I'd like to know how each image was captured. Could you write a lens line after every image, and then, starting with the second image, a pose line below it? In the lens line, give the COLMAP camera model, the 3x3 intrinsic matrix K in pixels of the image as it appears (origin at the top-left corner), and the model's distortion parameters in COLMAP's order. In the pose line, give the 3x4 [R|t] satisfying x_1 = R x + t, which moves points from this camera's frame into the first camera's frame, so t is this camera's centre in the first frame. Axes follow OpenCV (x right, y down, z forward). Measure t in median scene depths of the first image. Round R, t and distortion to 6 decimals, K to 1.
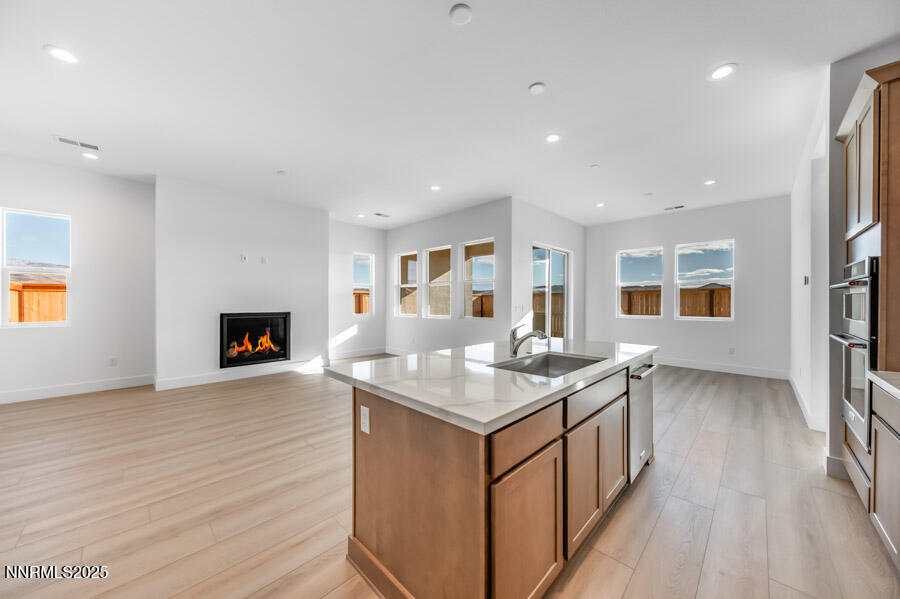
lens RADIAL K [[316.2, 0, 452.1], [0, 316.2, 298.7], [0, 0, 1]] dist [0.001669, -0.001392]
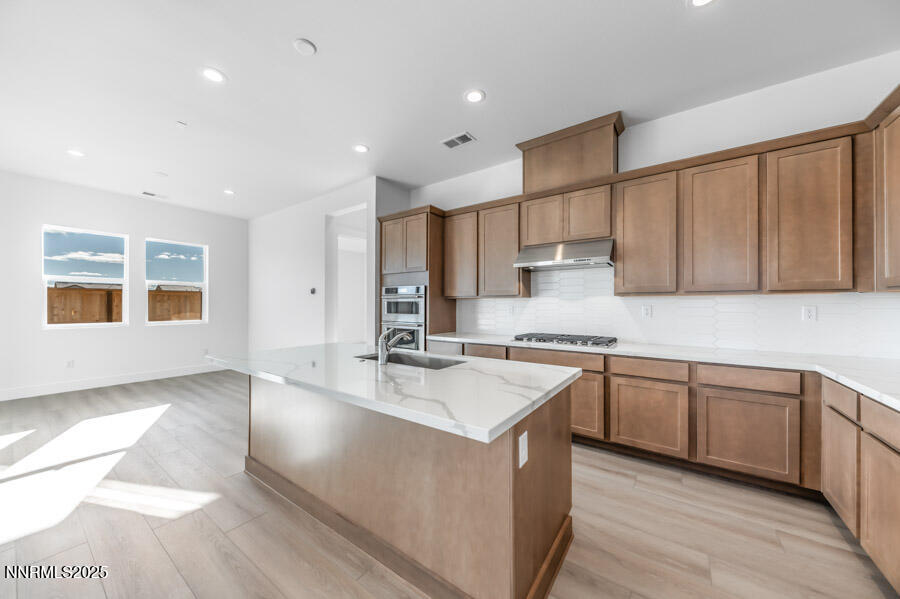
lens RADIAL K [[316.2, 0, 451.8], [0, 316.2, 305.3], [0, 0, 1]] dist [0.001669, -0.001392]
pose [[-0.153784, -0.002433, 0.988101, -0.289915], [-0.009399, 0.999955, 0.000999, 0.001337], [-0.988060, -0.009134, -0.153800, 0.361553]]
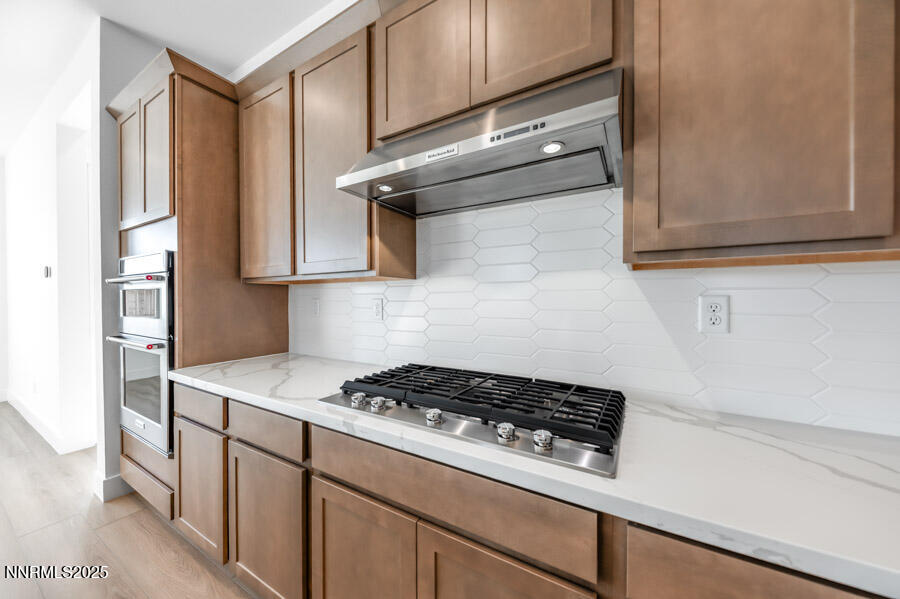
lens RADIAL K [[316.2, 0, 446.8], [0, 316.2, 305.1], [0, 0, 1]] dist [0.001669, -0.001392]
pose [[-0.227706, -0.018518, 0.973554, 0.067397], [-0.008184, 0.999820, 0.017104, 0.002284], [-0.973696, -0.004073, -0.227816, 0.126897]]
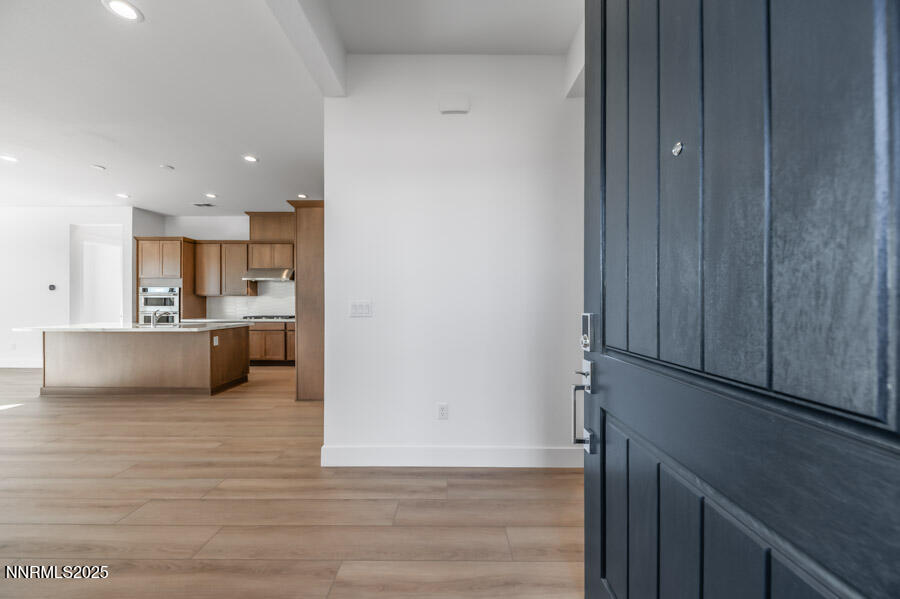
lens RADIAL K [[316.2, 0, 457.1], [0, 316.2, 306.1], [0, 0, 1]] dist [0.001669, -0.001392]
pose [[-0.706761, -0.010511, 0.707374, -1.049777], [-0.009312, 0.999941, 0.005554, 0.008220], [-0.707391, -0.002662, -0.706818, 0.406525]]
